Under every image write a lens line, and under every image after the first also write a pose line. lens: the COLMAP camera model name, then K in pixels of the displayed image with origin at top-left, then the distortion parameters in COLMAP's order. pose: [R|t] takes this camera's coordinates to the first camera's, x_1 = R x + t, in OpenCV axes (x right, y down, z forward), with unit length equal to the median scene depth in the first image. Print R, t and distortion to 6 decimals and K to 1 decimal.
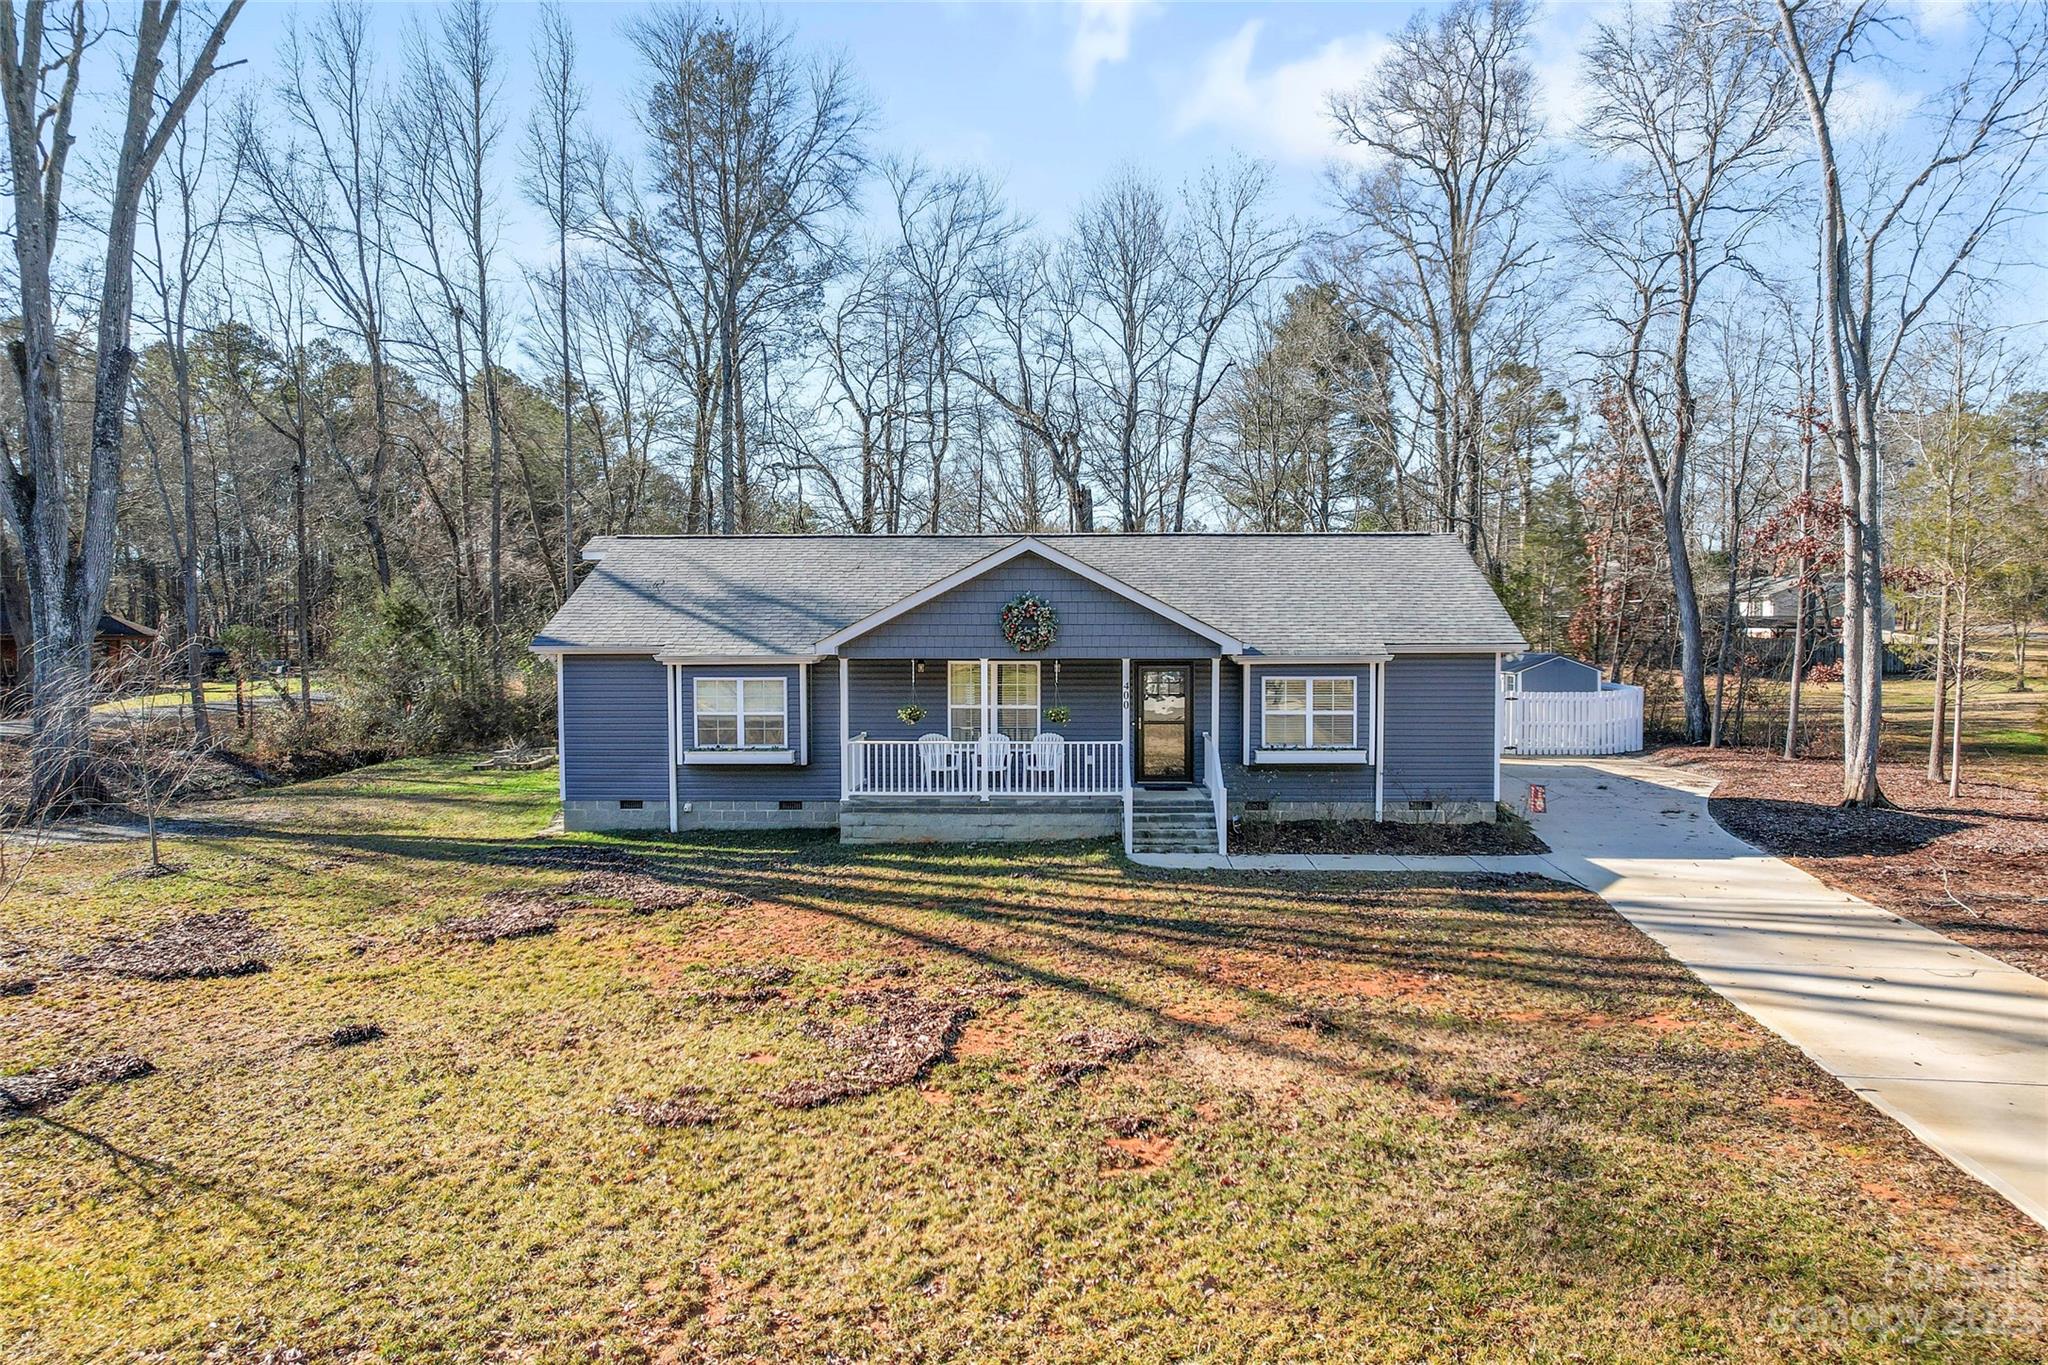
lens RADIAL K [[1353.0, 0, 1024.0], [0, 1353.0, 682.5], [0, 0, 1]] dist [-0.003325, -0.001631]
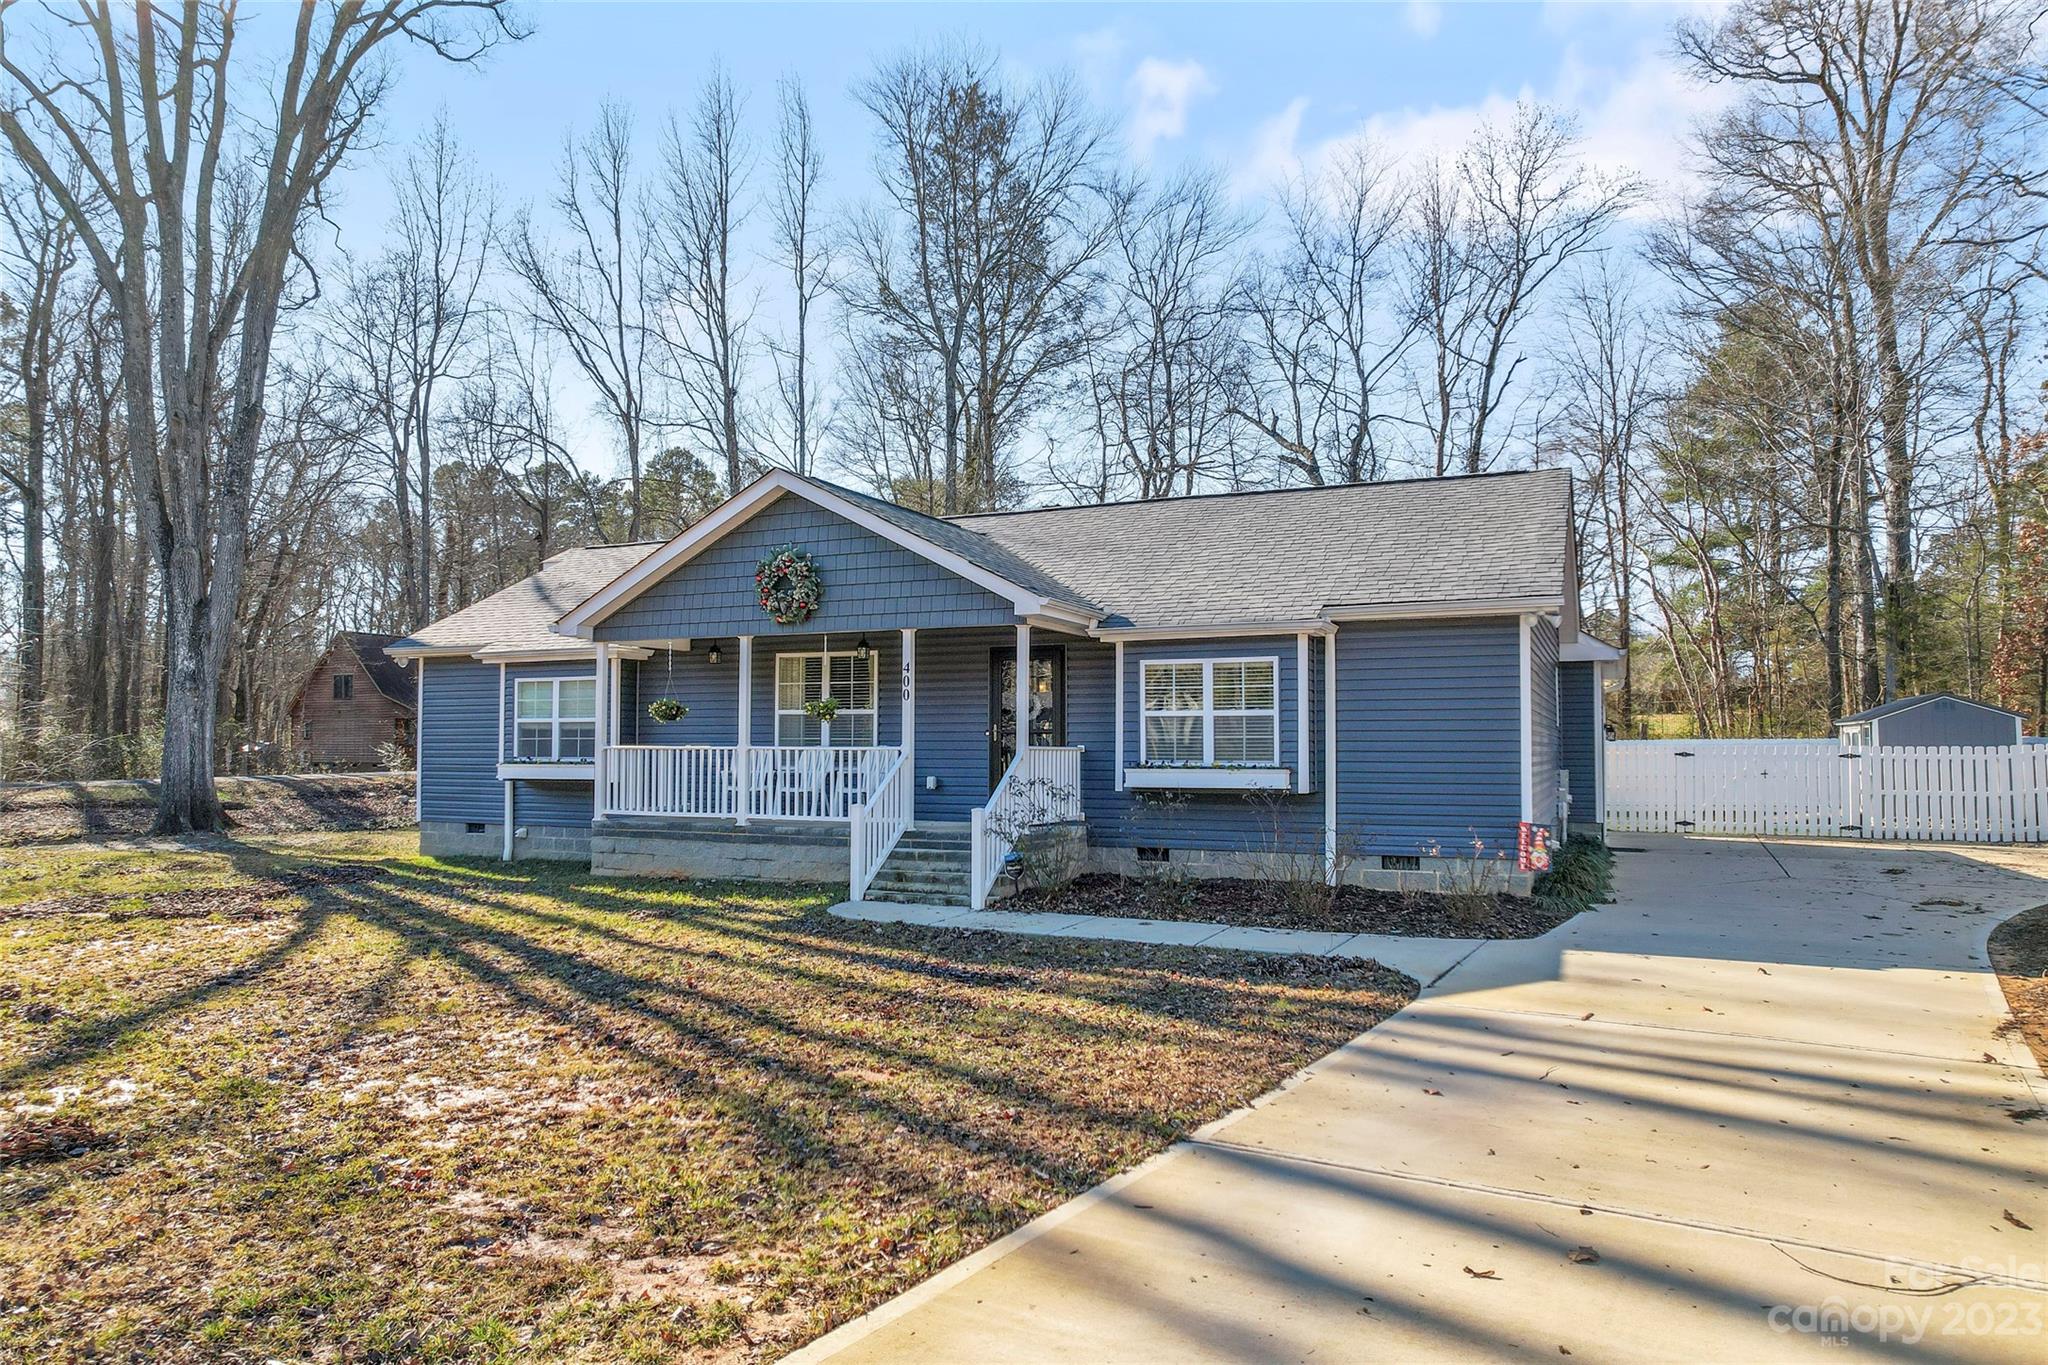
lens RADIAL K [[1322.8, 0, 966.7], [0, 1322.8, 725.3], [0, 0, 1]] dist [-0.022613, -0.001358]
pose [[0.920938, -0.000038, -0.389710, 0.344286], [-0.019154, 0.998787, -0.045359, 0.058245], [0.389239, 0.049237, 0.919820, 0.346966]]
